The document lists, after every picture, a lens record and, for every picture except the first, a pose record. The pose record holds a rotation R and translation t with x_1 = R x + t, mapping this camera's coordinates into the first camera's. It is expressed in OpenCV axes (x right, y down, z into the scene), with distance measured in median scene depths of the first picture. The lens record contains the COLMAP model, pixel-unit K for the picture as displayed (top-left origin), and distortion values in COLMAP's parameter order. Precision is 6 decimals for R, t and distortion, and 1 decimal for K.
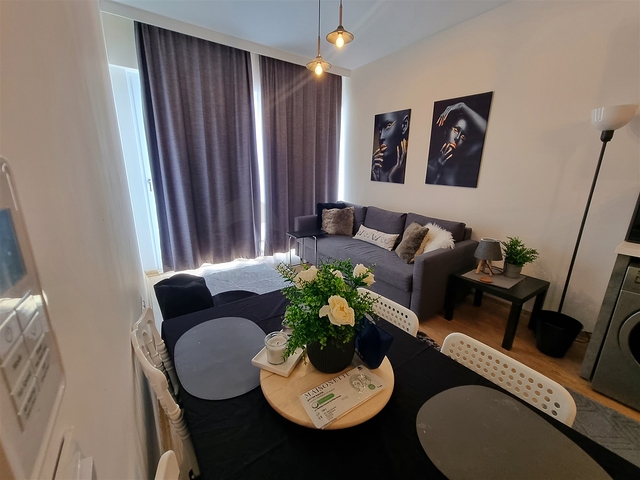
lens RADIAL K [[263.5, 0, 322.6], [0, 263.5, 238.0], [0, 0, 1]] dist [-0.002208, 0.000307]
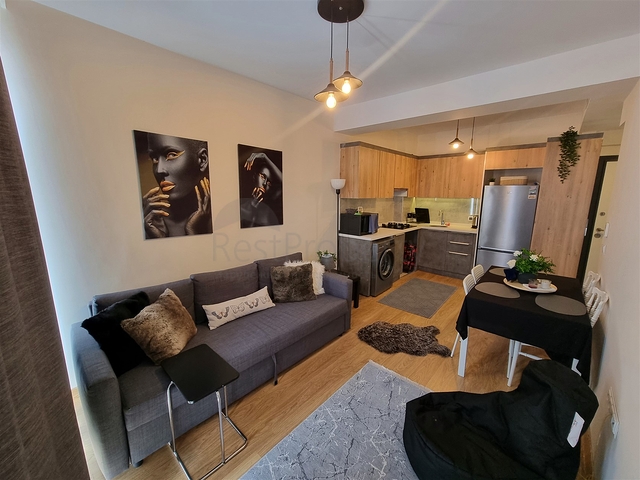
lens RADIAL K [[263.5, 0, 323.6], [0, 263.5, 237.7], [0, 0, 1]] dist [-0.002208, 0.000307]
pose [[-0.217910, -0.190274, 0.957241, -0.593396], [0.237932, 0.940861, 0.241182, -0.345766], [-0.946522, 0.280315, -0.159751, 0.928109]]
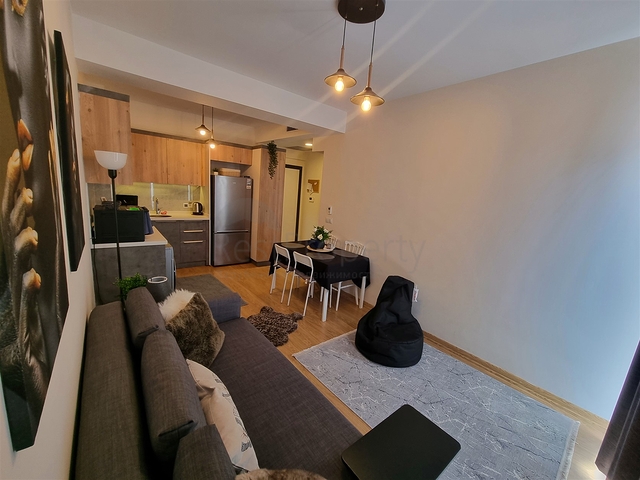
lens RADIAL K [[263.5, 0, 321.4], [0, 263.5, 237.5], [0, 0, 1]] dist [-0.002208, 0.000307]
pose [[-0.993241, -0.086470, -0.077434, 0.097922], [-0.111123, 0.901109, 0.419111, -0.444848], [0.033536, 0.424883, -0.904627, 1.366028]]
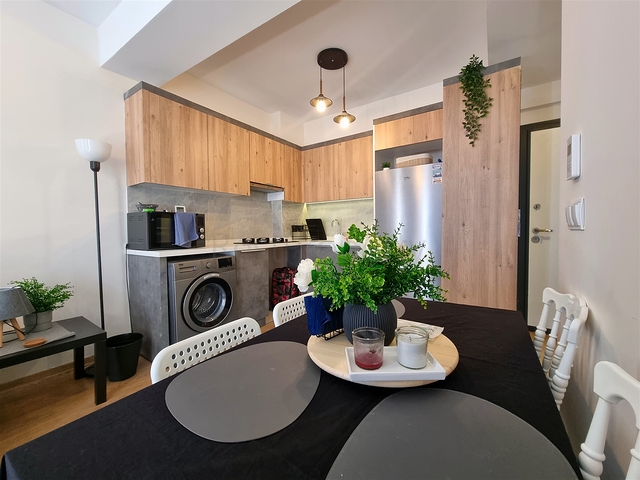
lens RADIAL K [[263.5, 0, 323.6], [0, 263.5, 237.9], [0, 0, 1]] dist [-0.002208, 0.000307]
pose [[-0.360435, -0.041314, 0.931869, -0.193304], [0.243669, 0.960160, 0.136816, -0.007901], [-0.900395, 0.276381, -0.336009, 0.349711]]
